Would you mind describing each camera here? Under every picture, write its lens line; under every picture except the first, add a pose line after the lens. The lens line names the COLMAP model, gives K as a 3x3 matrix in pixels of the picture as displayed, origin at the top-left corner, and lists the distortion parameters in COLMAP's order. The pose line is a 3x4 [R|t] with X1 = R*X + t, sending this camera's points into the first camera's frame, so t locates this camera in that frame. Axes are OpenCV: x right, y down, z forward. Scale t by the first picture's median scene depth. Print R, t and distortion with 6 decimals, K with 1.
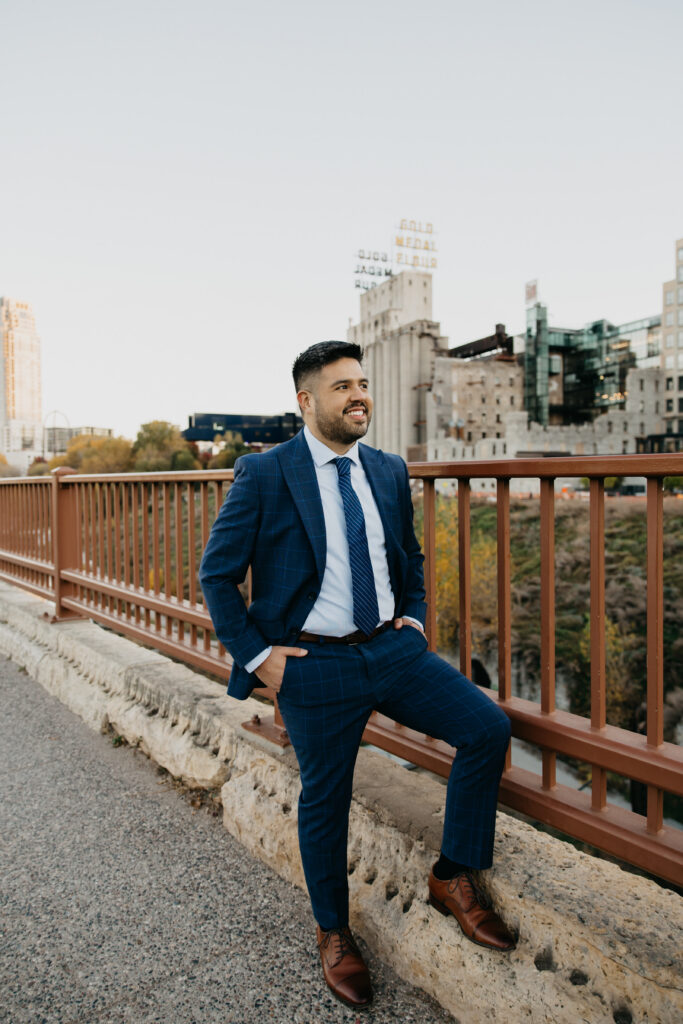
lens RADIAL K [[727.2, 0, 345.3], [0, 727.2, 497.1], [0, 0, 1]] dist [-0.000223, -0.000805]
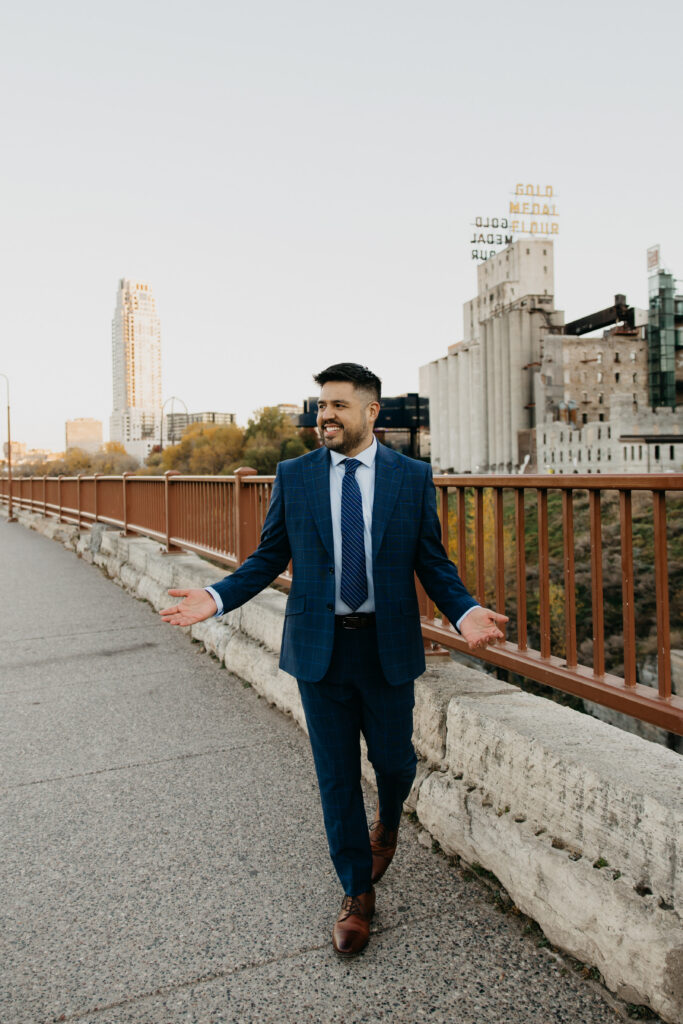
lens RADIAL K [[851.3, 0, 341.0], [0, 851.3, 470.8], [0, 0, 1]] dist [0.008117, 0.006139]
pose [[0.980808, -0.010524, -0.194690, 0.069064], [0.006990, 0.999798, -0.018829, 0.000509], [0.194849, 0.017107, 0.980684, -0.104831]]
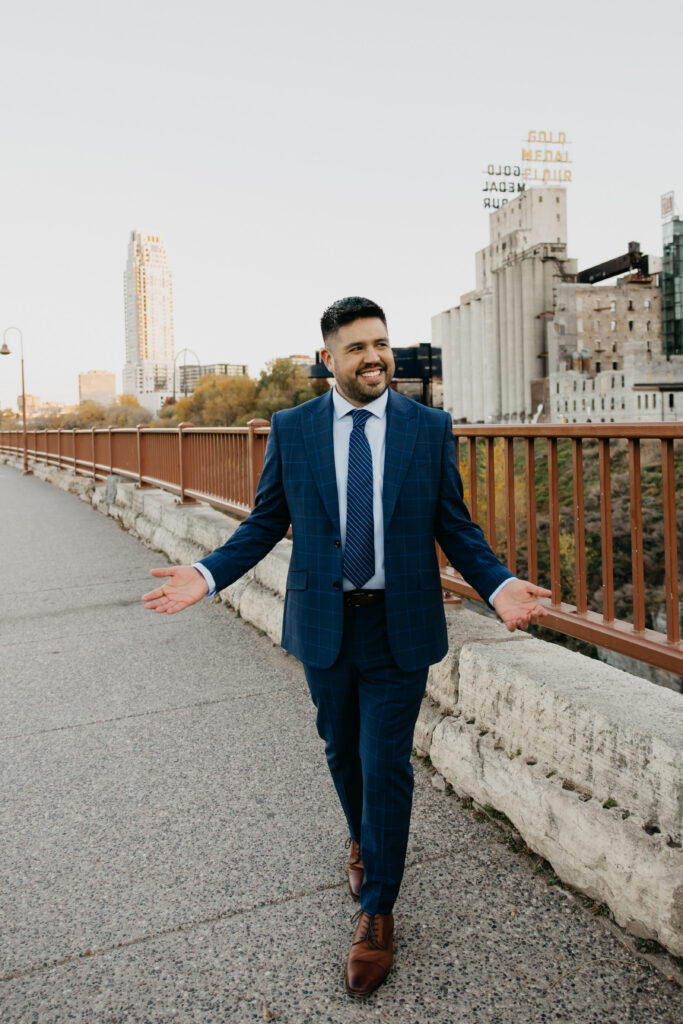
lens RADIAL K [[853.1, 0, 340.0], [0, 853.1, 435.9], [0, 0, 1]] dist [0.007410, 0.004982]
pose [[0.977474, -0.013979, -0.210594, 0.069683], [0.013830, 0.999902, -0.002180, 0.000515], [0.210604, -0.000782, 0.977571, -0.107894]]
